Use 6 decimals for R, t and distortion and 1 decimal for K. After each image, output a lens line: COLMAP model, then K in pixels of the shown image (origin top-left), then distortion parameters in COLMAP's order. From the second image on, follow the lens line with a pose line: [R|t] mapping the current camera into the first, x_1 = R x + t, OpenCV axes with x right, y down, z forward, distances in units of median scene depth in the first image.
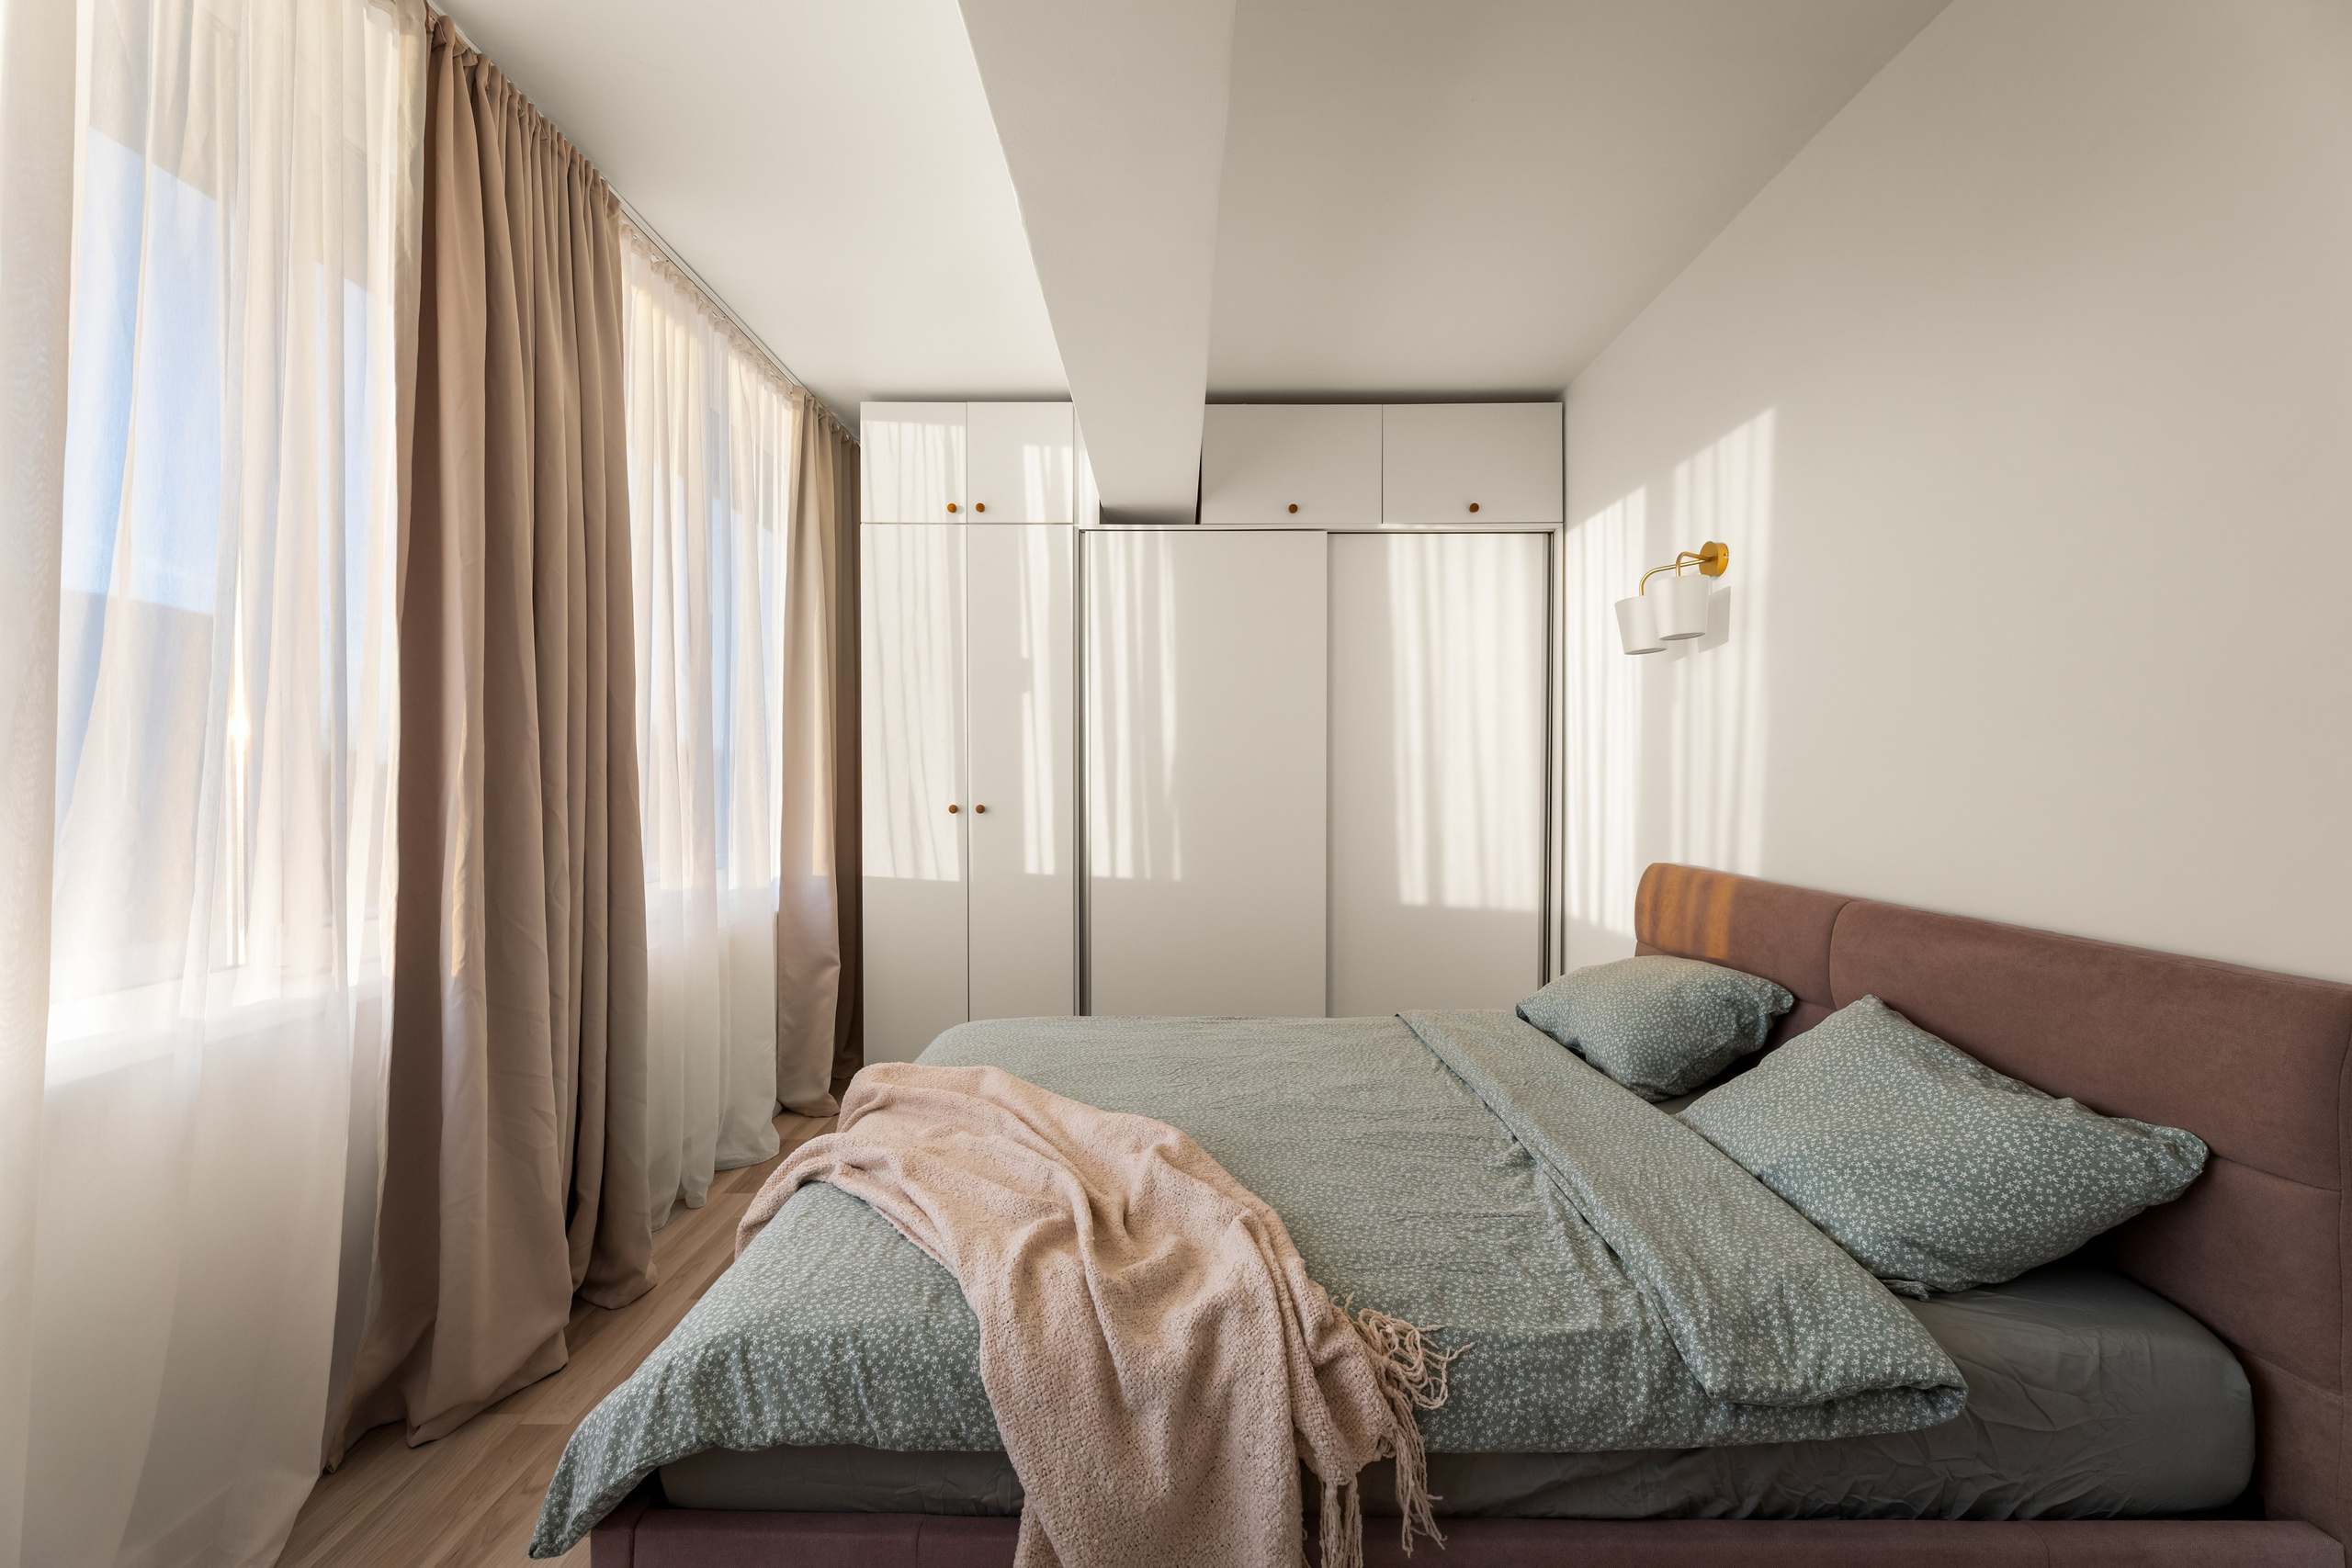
lens RADIAL K [[959.2, 0, 1176.0], [0, 959.2, 784.0], [0, 0, 1]] dist [0.003149, -0.000053]
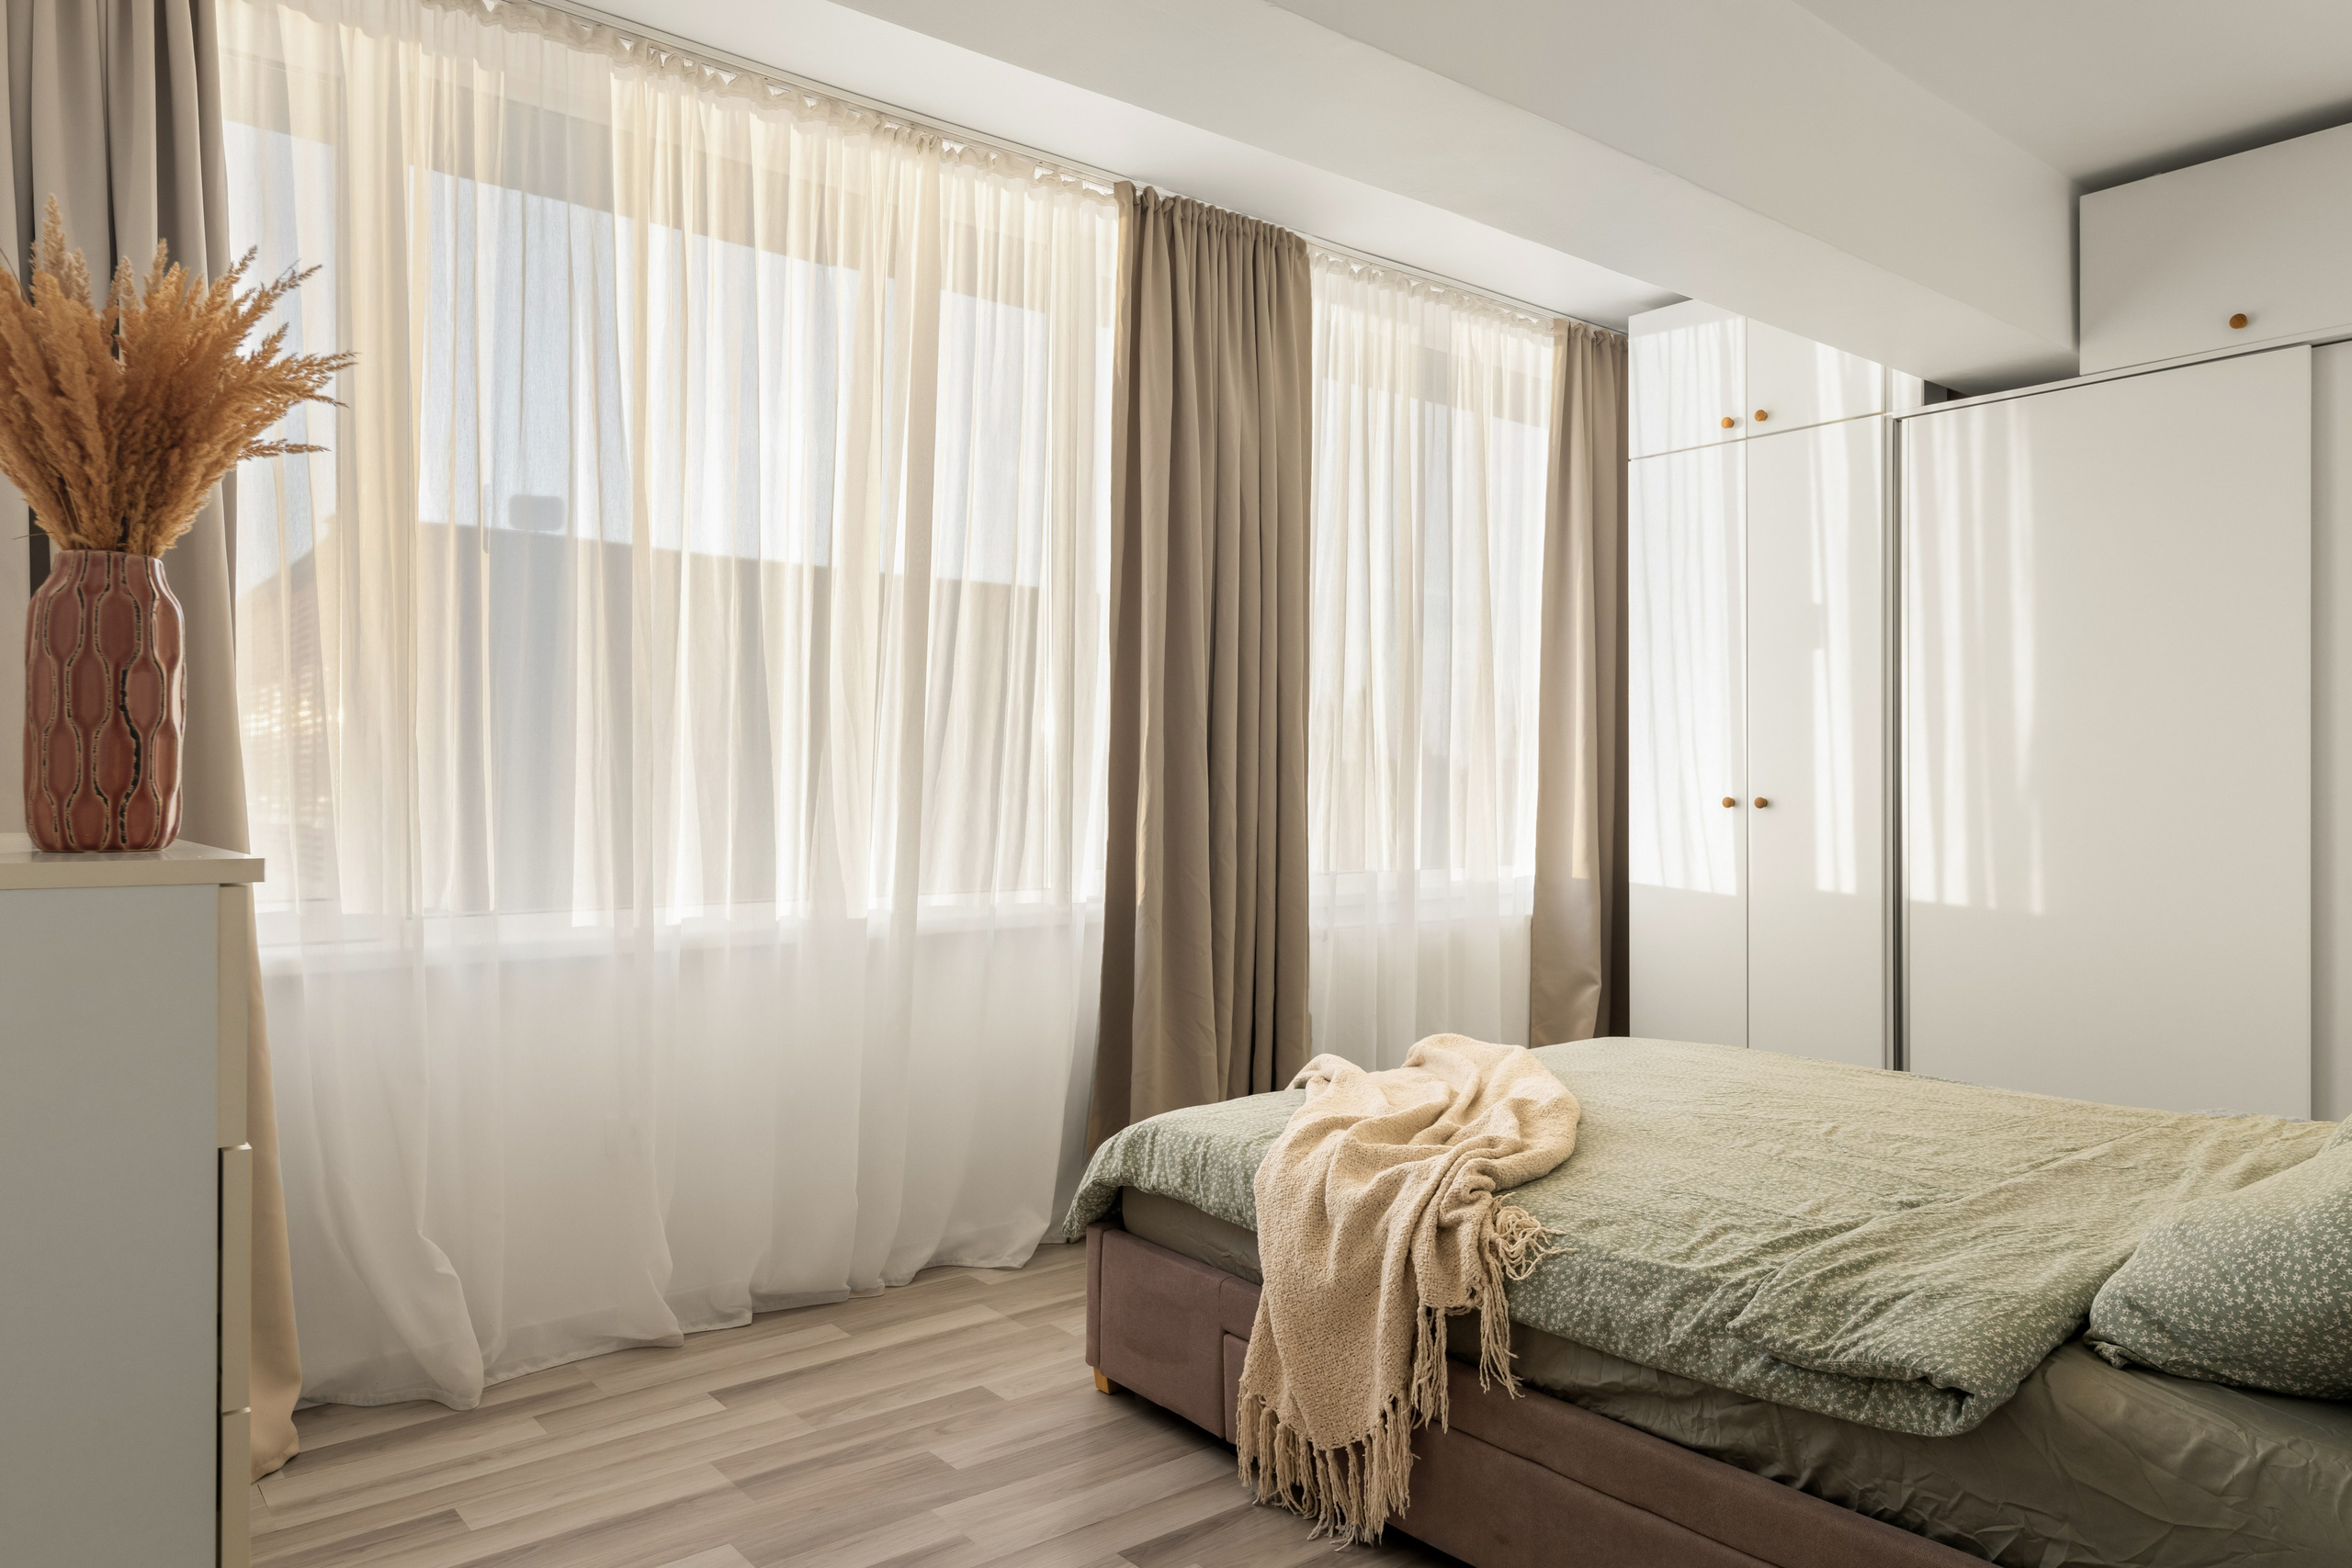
lens RADIAL K [[1546.5, 0, 1176.0], [0, 1546.5, 784.0], [0, 0, 1]] dist [0.021557, 0.000259]
pose [[0.635145, 0.002020, -0.772391, 0.972056], [-0.010875, 0.999921, -0.006327, 0.049582], [0.772317, 0.012418, 0.635116, -0.336245]]
